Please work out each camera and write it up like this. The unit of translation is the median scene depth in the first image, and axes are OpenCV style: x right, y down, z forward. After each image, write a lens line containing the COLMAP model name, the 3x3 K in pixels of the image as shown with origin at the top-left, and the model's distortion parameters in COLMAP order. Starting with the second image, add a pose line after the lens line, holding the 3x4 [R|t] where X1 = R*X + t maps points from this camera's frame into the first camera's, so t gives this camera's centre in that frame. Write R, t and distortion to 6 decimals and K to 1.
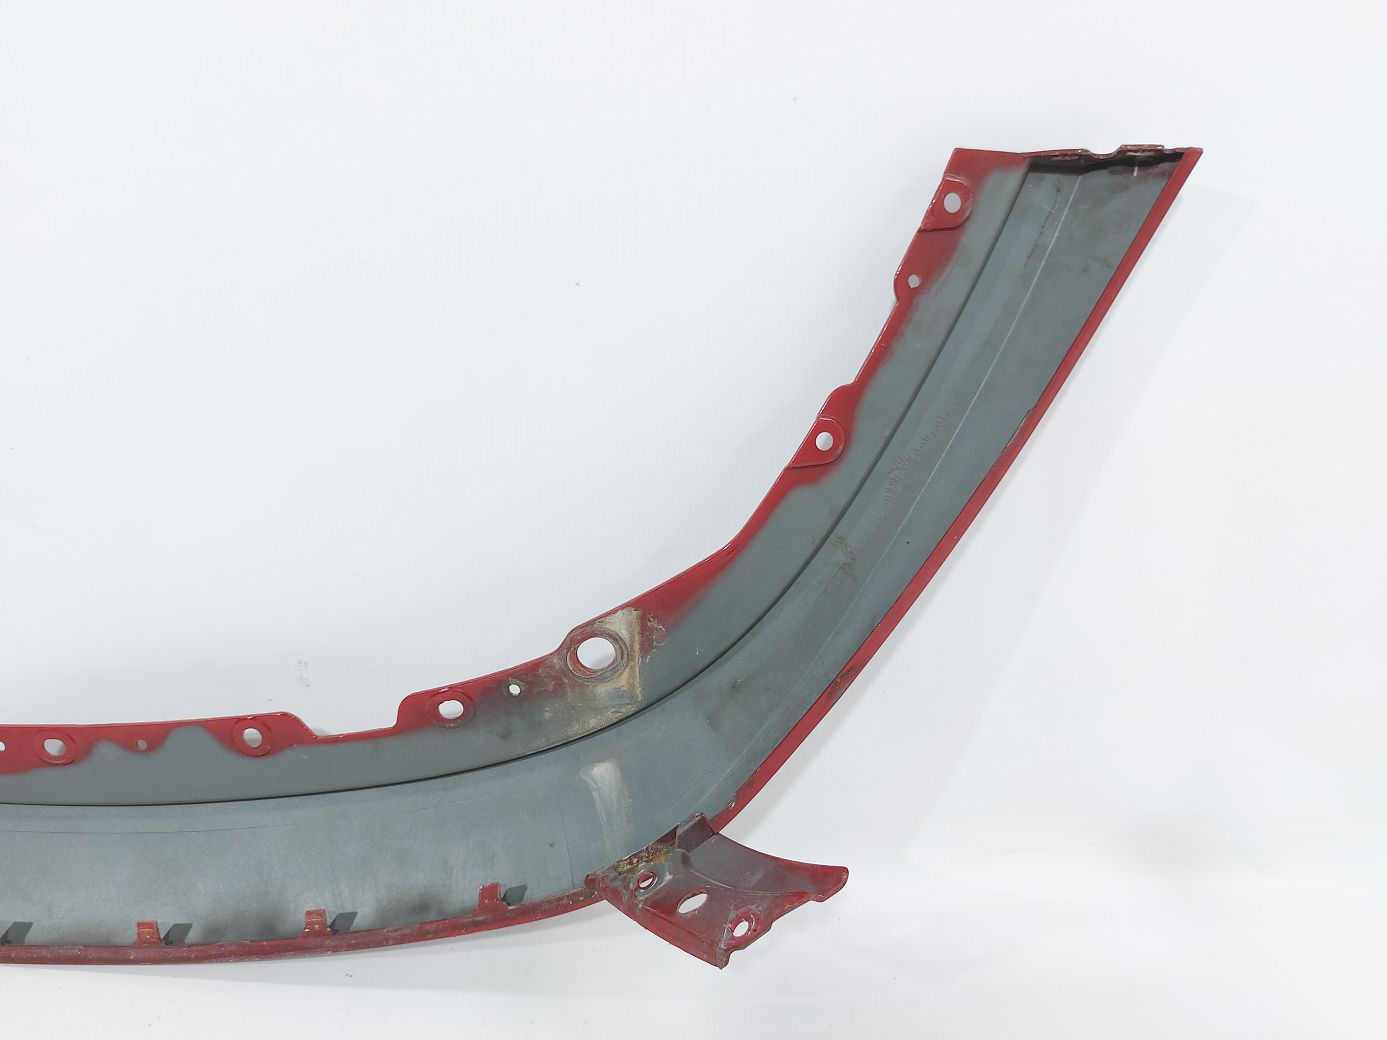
lens RADIAL K [[962.4, 0, 693.5], [0, 962.4, 520.0], [0, 0, 1]] dist [0.044641, -0.076271]
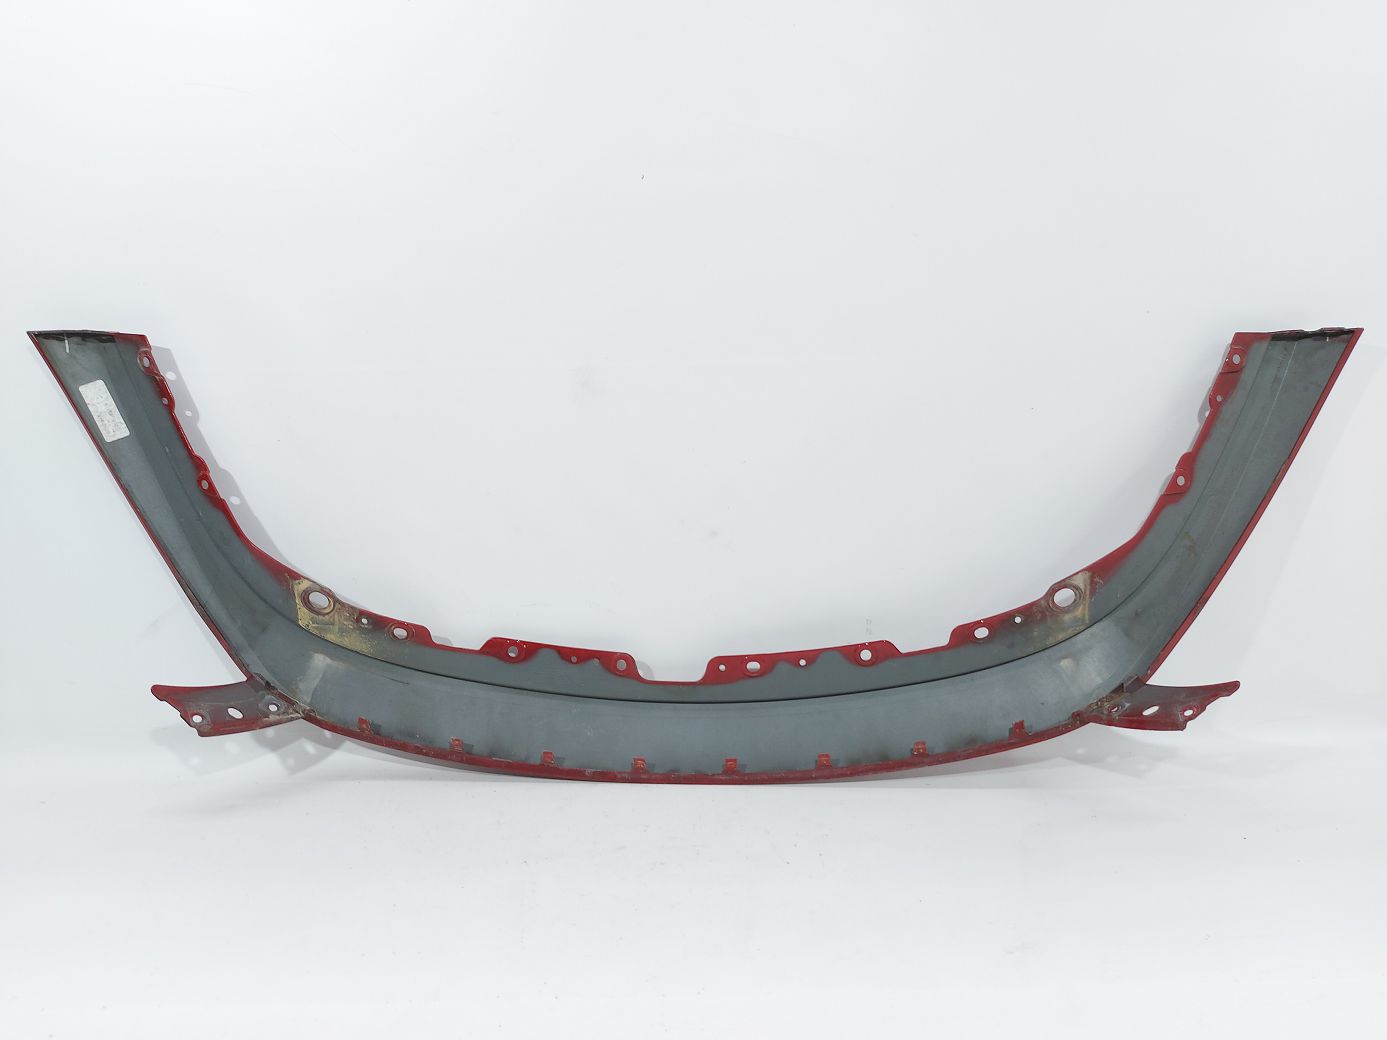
lens RADIAL K [[962.4, 0, 693.5], [0, 962.4, 520.0], [0, 0, 1]] dist [0.044641, -0.076271]
pose [[0.998519, -0.042999, -0.033340, -0.751794], [0.039199, 0.993457, -0.107270, 0.160470], [0.037734, 0.105804, 0.993671, -0.928098]]
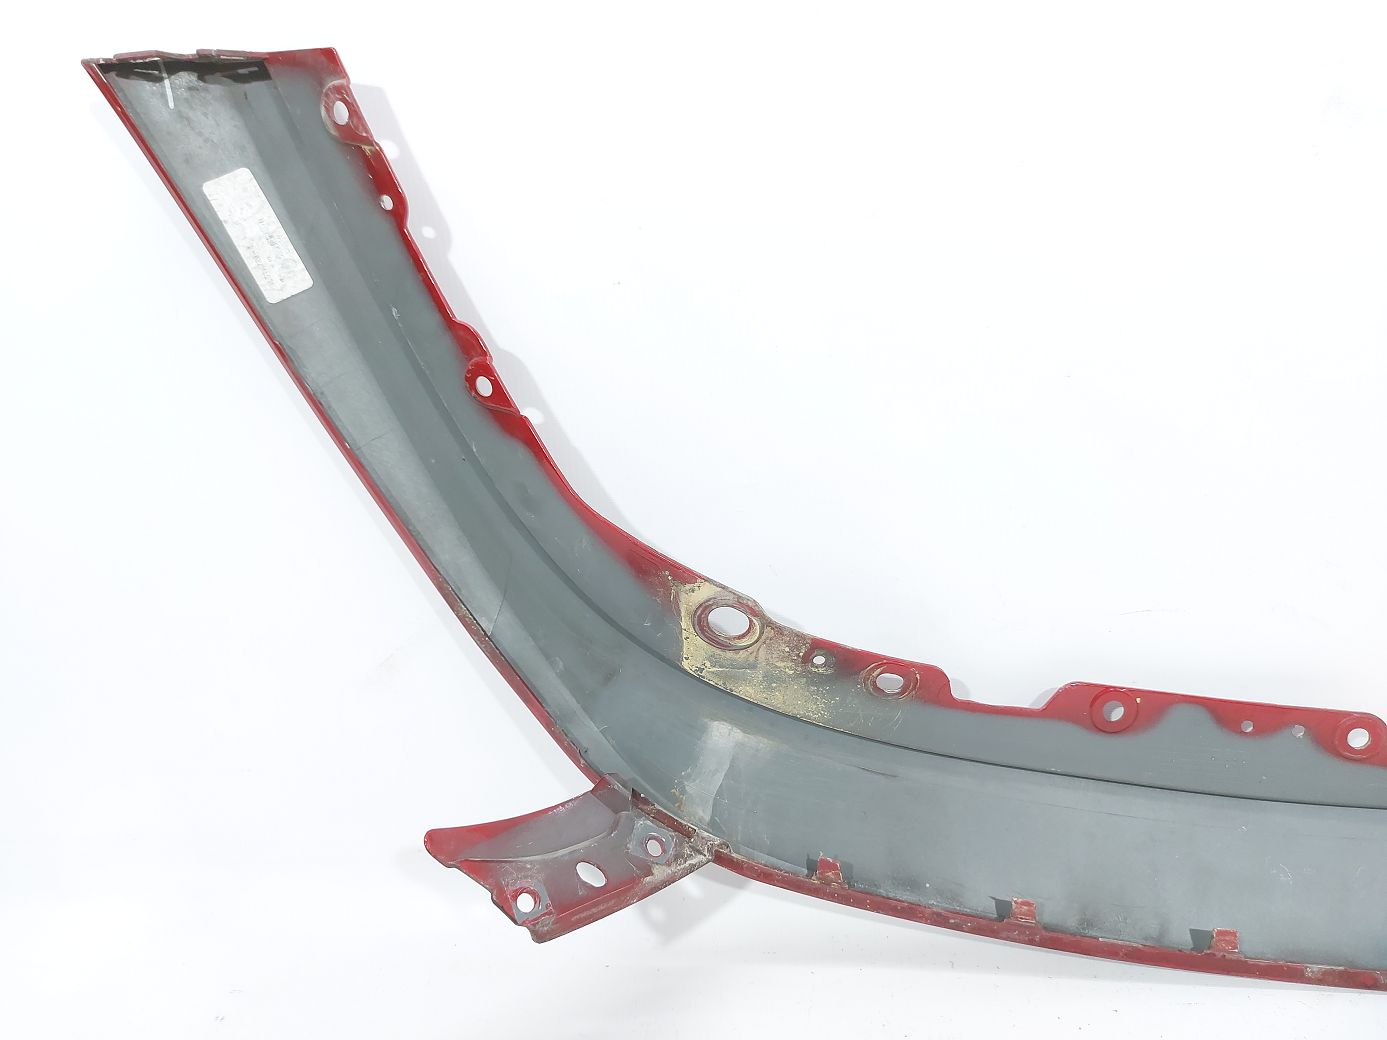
lens RADIAL K [[962.4, 0, 693.5], [0, 962.4, 520.0], [0, 0, 1]] dist [0.044641, -0.076271]
pose [[0.988338, -0.065301, -0.137565, -1.470695], [0.068009, 0.997571, 0.015073, -0.028918], [0.136247, -0.024253, 0.990378, 0.074241]]
